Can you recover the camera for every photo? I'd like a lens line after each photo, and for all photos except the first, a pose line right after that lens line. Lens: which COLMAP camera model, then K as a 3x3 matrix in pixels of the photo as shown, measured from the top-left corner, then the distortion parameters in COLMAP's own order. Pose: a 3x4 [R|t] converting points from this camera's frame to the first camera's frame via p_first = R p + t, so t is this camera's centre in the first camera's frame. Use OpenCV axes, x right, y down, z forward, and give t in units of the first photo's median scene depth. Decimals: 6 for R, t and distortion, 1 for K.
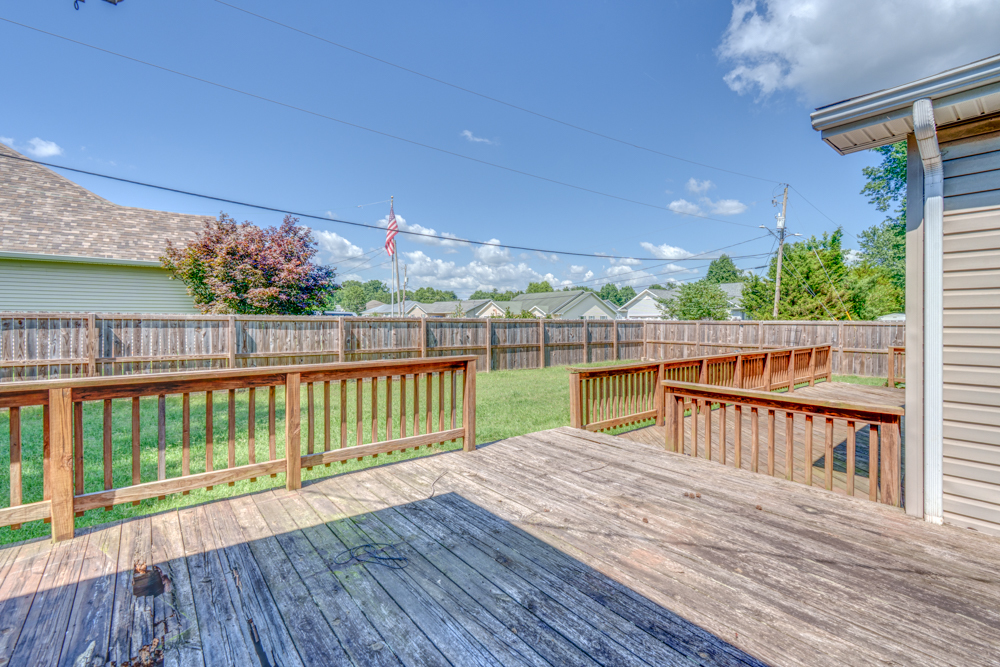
lens RADIAL K [[458.7, 0, 482.1], [0, 458.7, 320.6], [0, 0, 1]] dist [-0.008107, 0.002598]
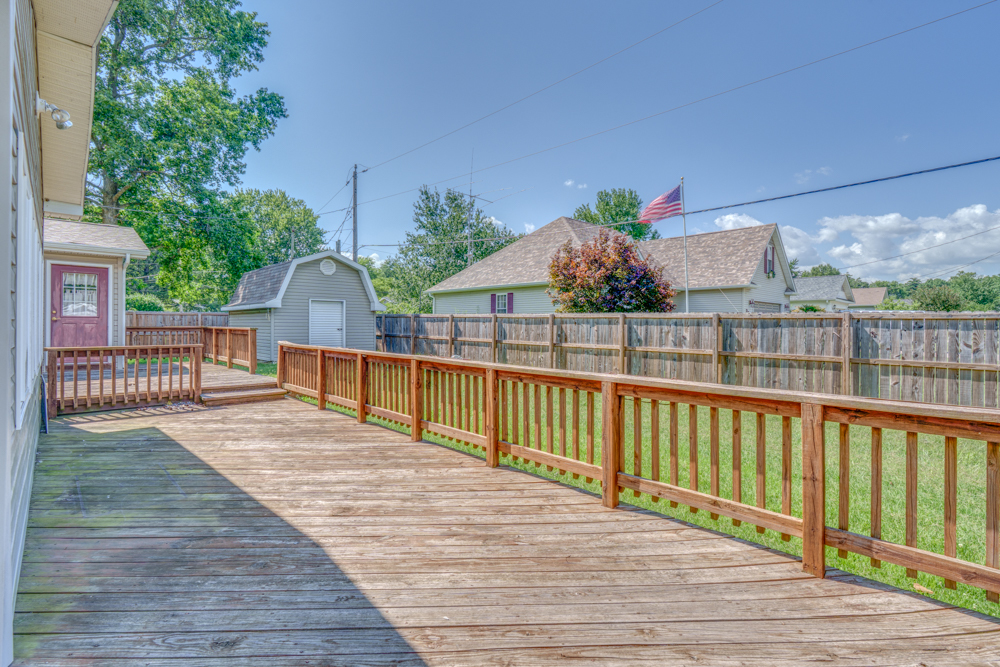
lens RADIAL K [[458.7, 0, 505.5], [0, 458.7, 324.3], [0, 0, 1]] dist [-0.008107, 0.002598]
pose [[0.116183, -0.000059, -0.993228, 0.797798], [-0.008513, 0.999963, -0.001055, 0.018911], [0.993191, 0.008578, 0.116178, 0.704469]]
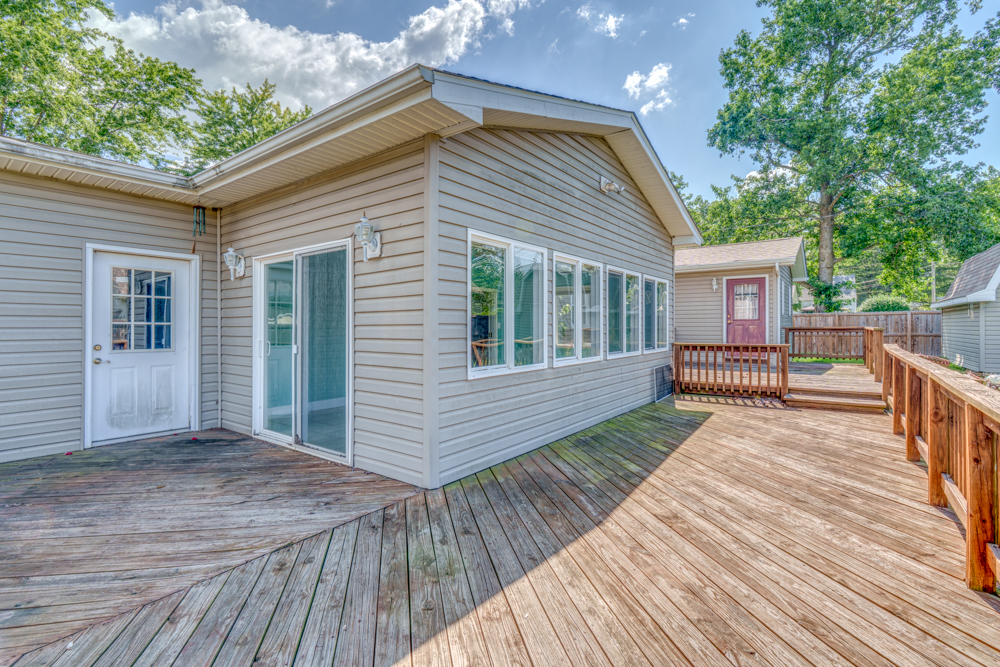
lens RADIAL K [[458.7, 0, 506.9], [0, 458.7, 325.9], [0, 0, 1]] dist [-0.008107, 0.002598]
pose [[-0.961975, 0.007466, -0.273034, 0.681460], [0.007469, 0.999972, 0.001031, 0.019951], [0.273034, -0.001047, -0.962004, 0.861682]]
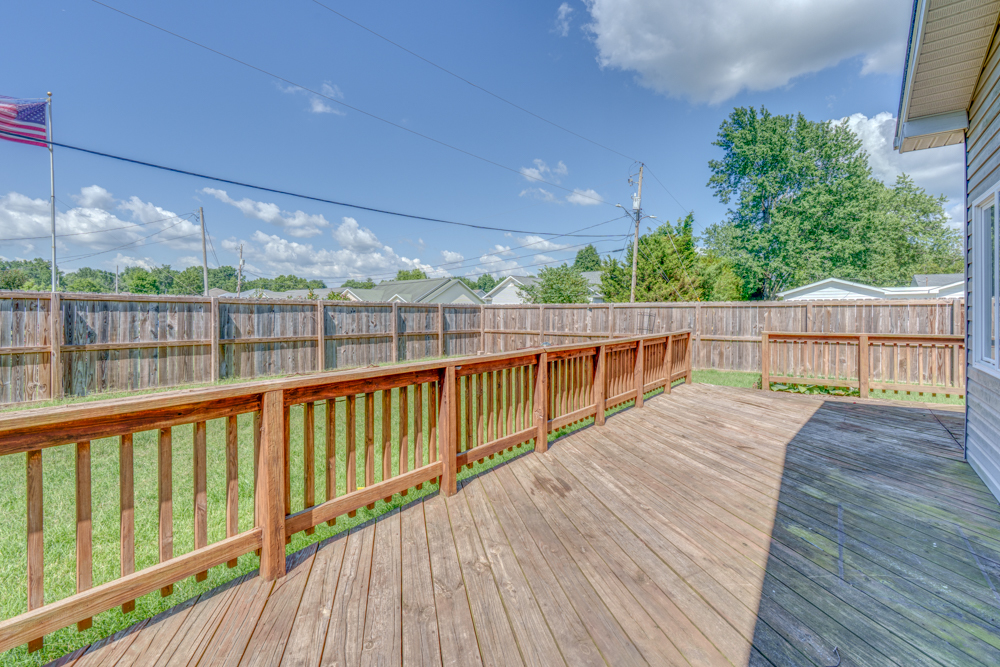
lens RADIAL K [[468.1, 0, 480.5], [0, 468.1, 311.7], [0, 0, 1]] dist [-0.004980, 0.000526]
pose [[0.969396, -0.003129, 0.245481, 0.247029], [0.003609, 0.999992, -0.001505, 0.020856], [-0.245474, 0.002345, 0.969400, 0.345895]]
